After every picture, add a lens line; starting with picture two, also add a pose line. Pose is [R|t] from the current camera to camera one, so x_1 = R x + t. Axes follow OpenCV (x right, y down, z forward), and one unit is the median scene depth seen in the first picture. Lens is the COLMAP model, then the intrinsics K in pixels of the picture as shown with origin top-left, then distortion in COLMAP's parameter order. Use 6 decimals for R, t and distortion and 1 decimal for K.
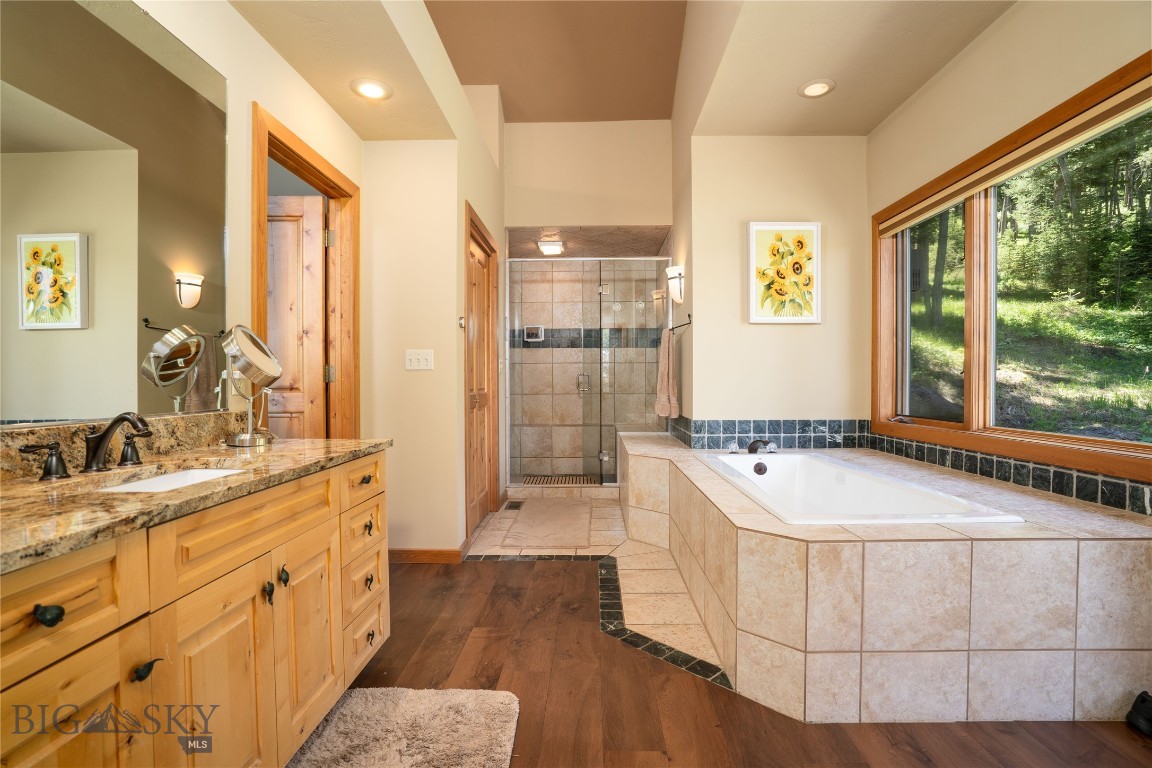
lens RADIAL K [[530.9, 0, 577.2], [0, 530.9, 390.4], [0, 0, 1]] dist [-0.001733, -0.000311]
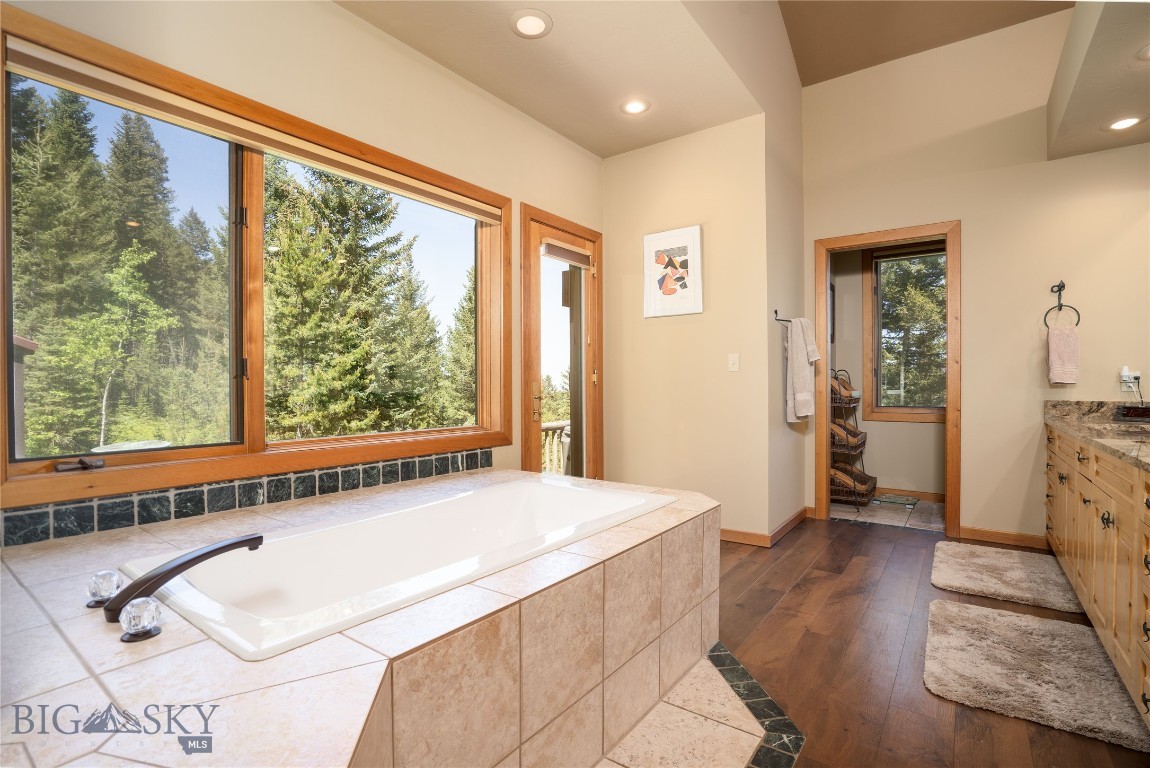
lens RADIAL K [[531.8, 0, 575.0], [0, 531.8, 384.0], [0, 0, 1]] dist [-0.047866, 0.018811]
pose [[-0.815864, 0.005943, 0.578213, -0.137832], [0.014270, 0.999850, 0.009858, -0.040256], [-0.578068, 0.016294, -0.815826, 2.206632]]
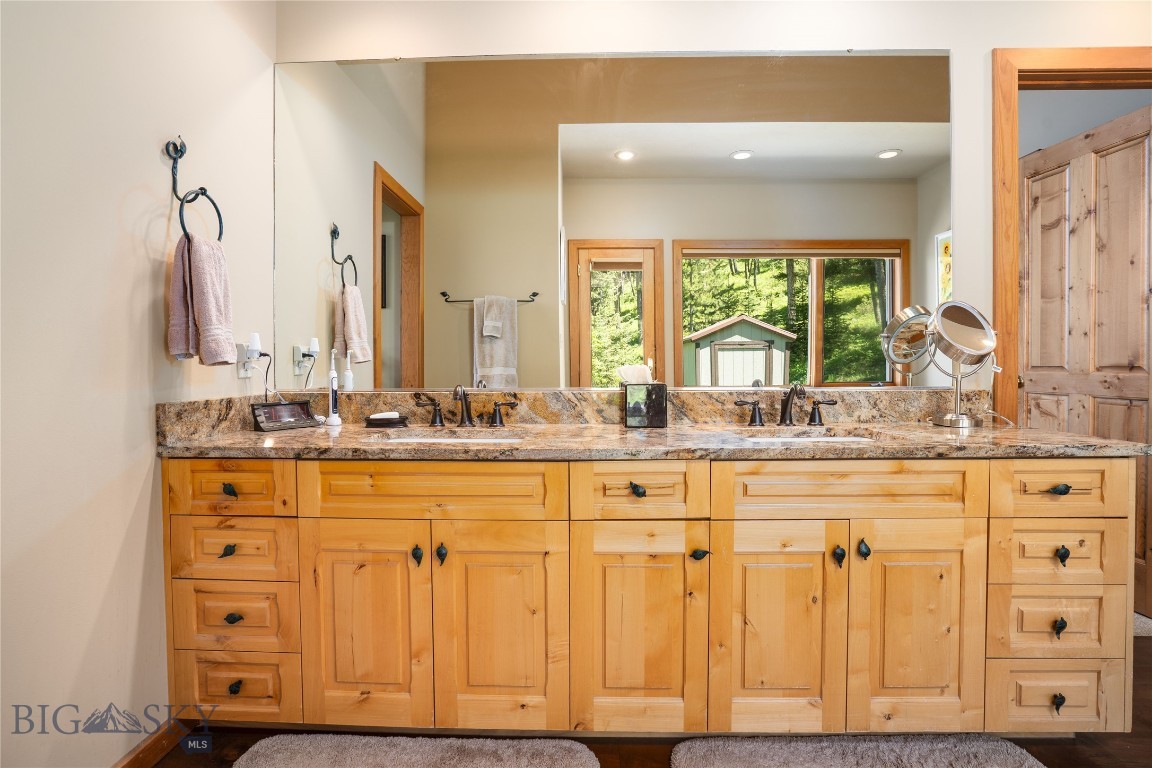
lens RADIAL K [[532.7, 0, 576.0], [0, 532.7, 384.0], [0, 0, 1]] dist [-0.047866, 0.018811]
pose [[-0.008912, 0.034542, -0.999364, 0.310018], [-0.009163, 0.999358, 0.034623, 0.002140], [0.999918, 0.009466, -0.008590, 0.317886]]
